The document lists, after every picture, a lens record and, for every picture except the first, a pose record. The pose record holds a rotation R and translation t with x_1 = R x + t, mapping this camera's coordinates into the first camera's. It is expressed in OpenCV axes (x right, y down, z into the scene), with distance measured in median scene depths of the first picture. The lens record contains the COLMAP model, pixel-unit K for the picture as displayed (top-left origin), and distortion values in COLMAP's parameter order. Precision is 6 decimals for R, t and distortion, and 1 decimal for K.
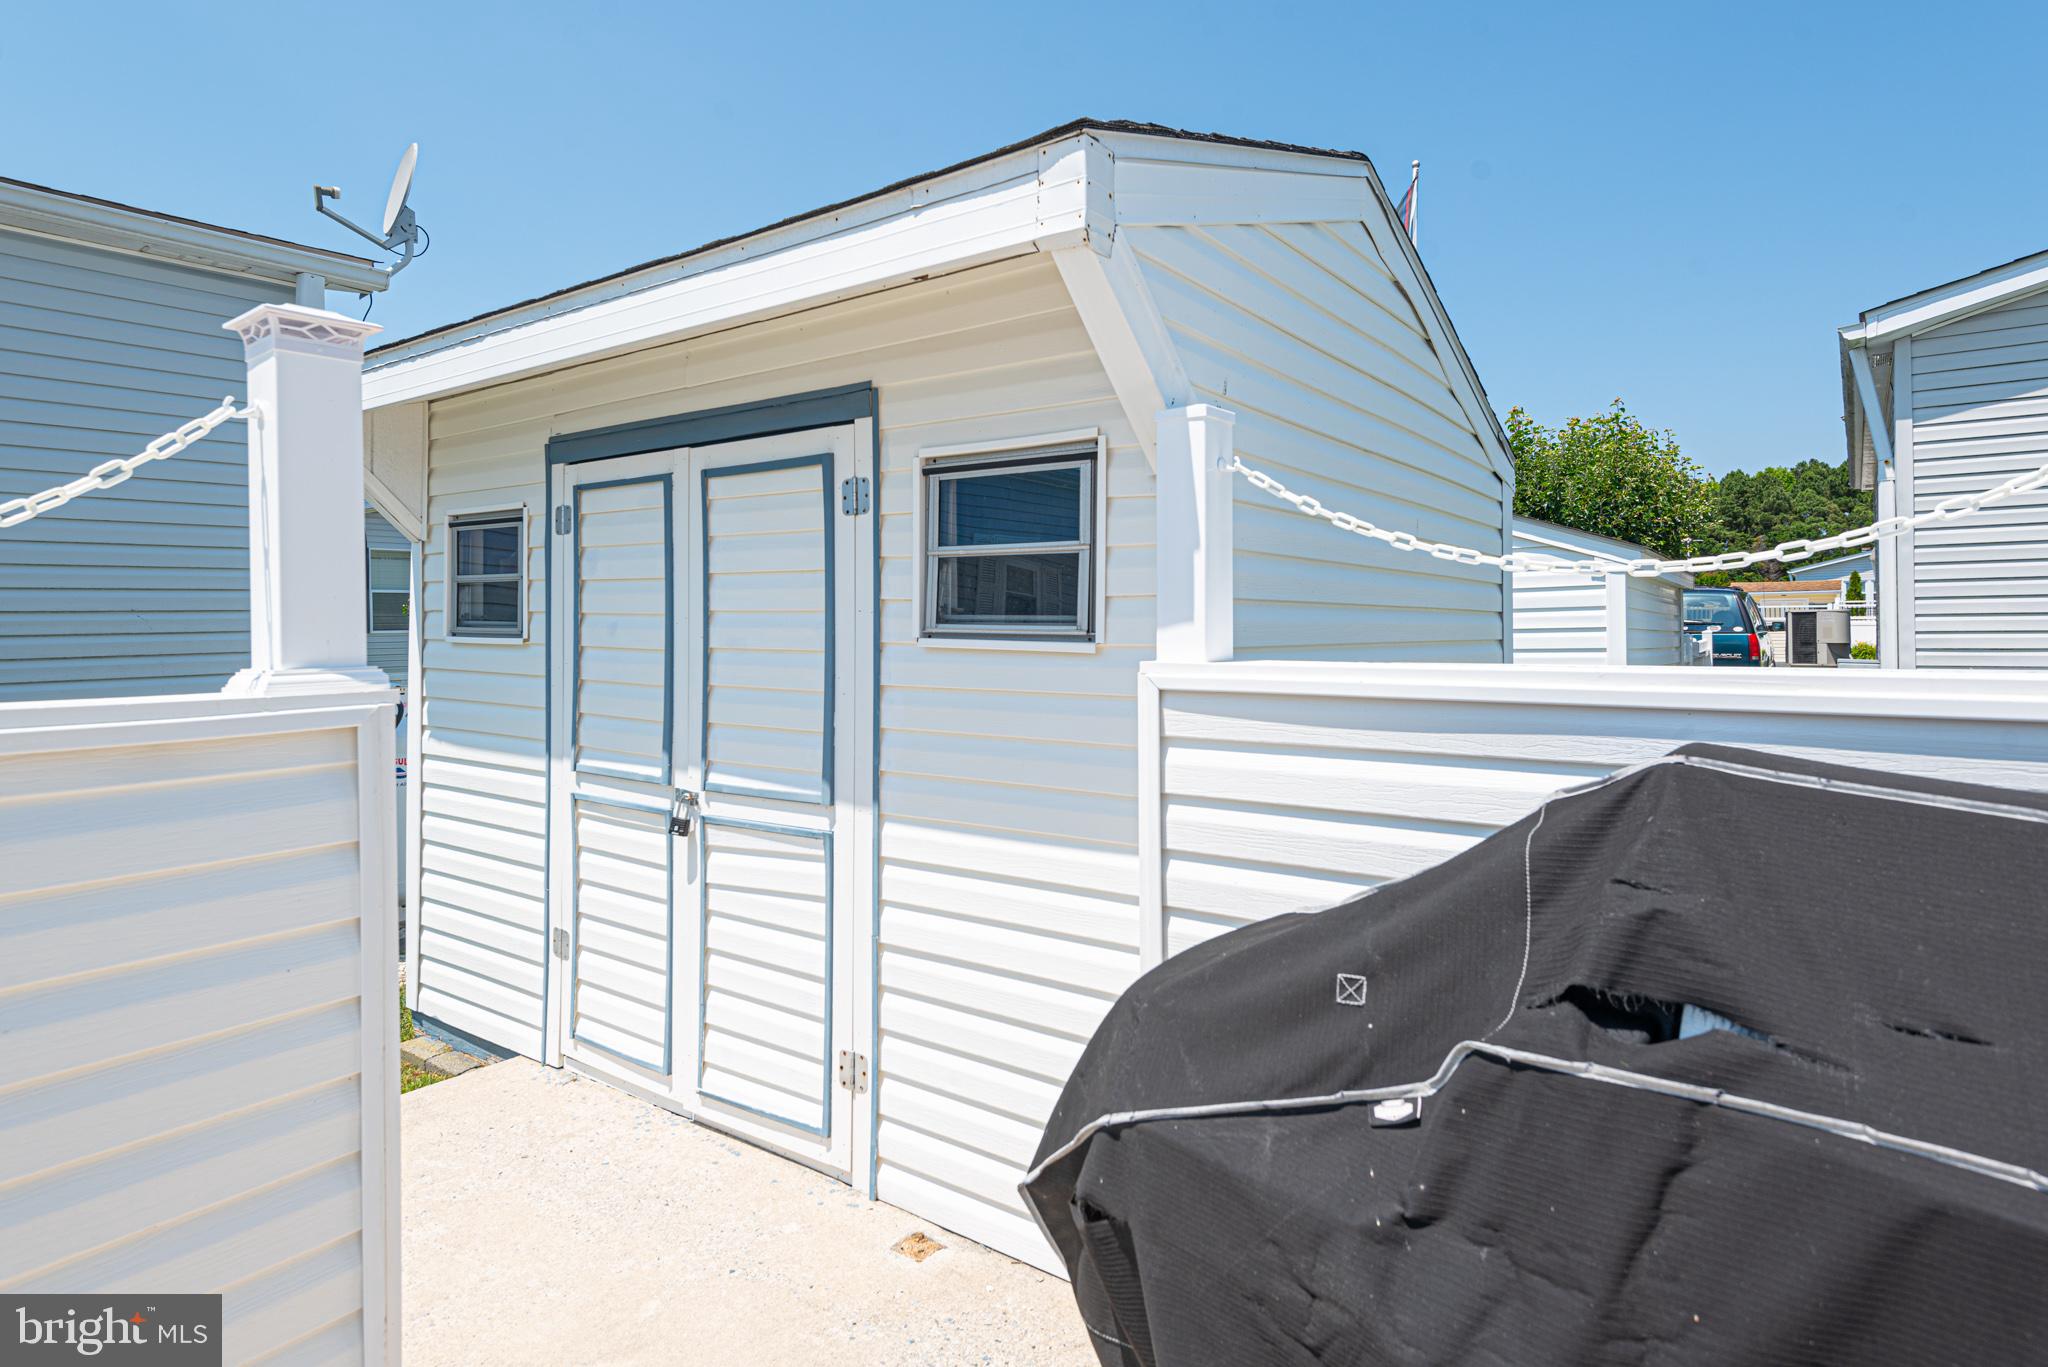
lens RADIAL K [[1082.2, 0, 1011.1], [0, 1082.2, 645.1], [0, 0, 1]] dist [0.037391, -0.023581]
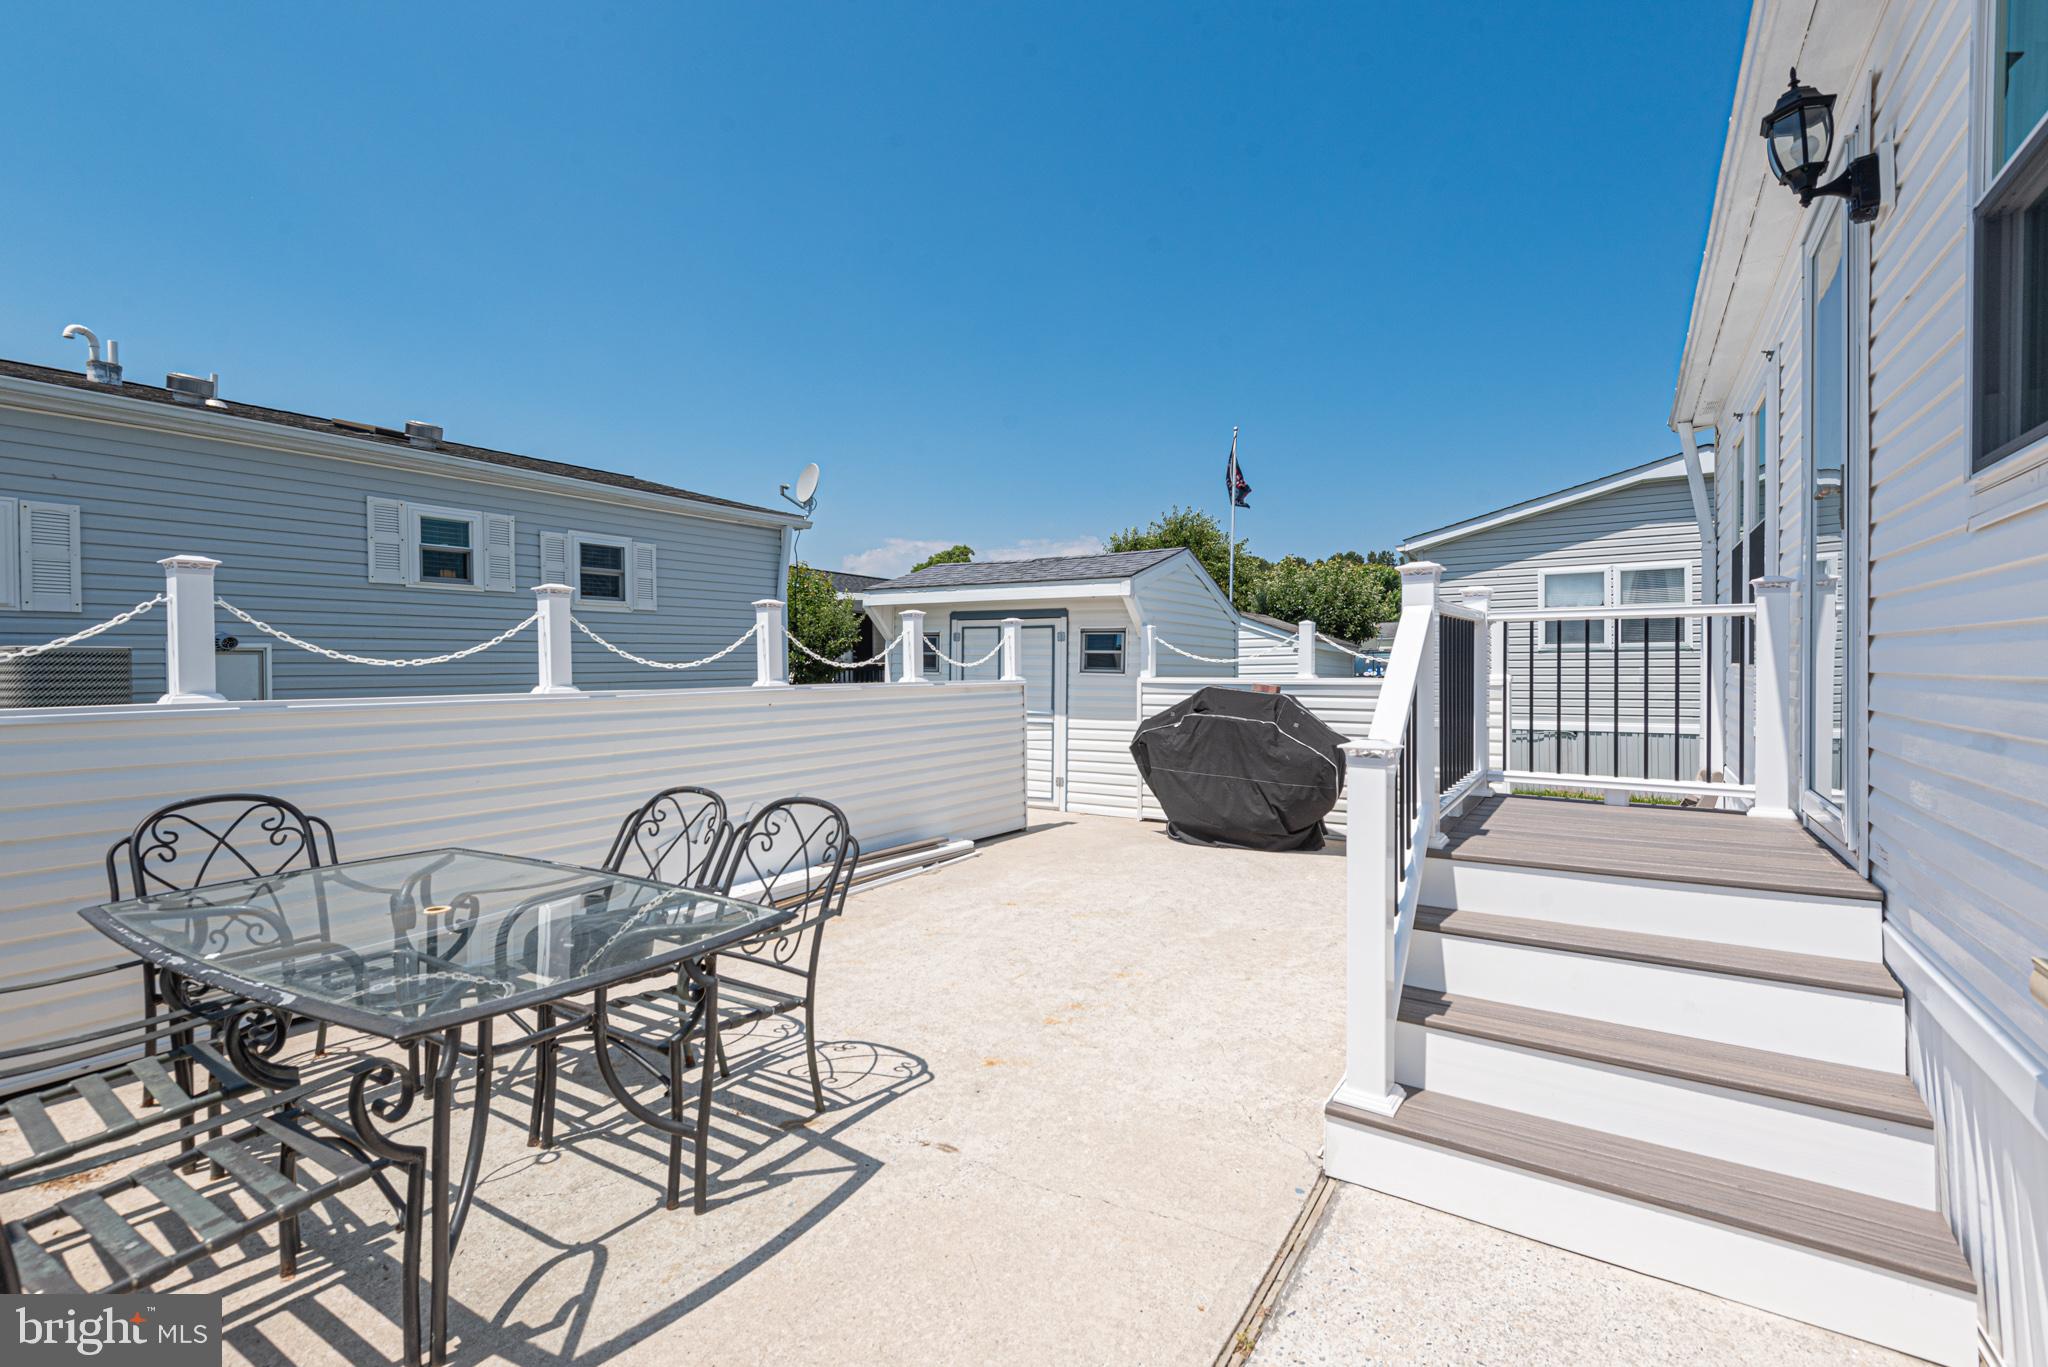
lens RADIAL K [[931.9, 0, 1024.0], [0, 931.9, 683.5], [0, 0, 1]] dist [0.017651, -0.011733]
pose [[0.996624, 0.009849, 0.081509, -0.556582], [-0.009943, 0.999950, 0.000755, 0.031982], [-0.081497, -0.001562, 0.996672, -2.381469]]
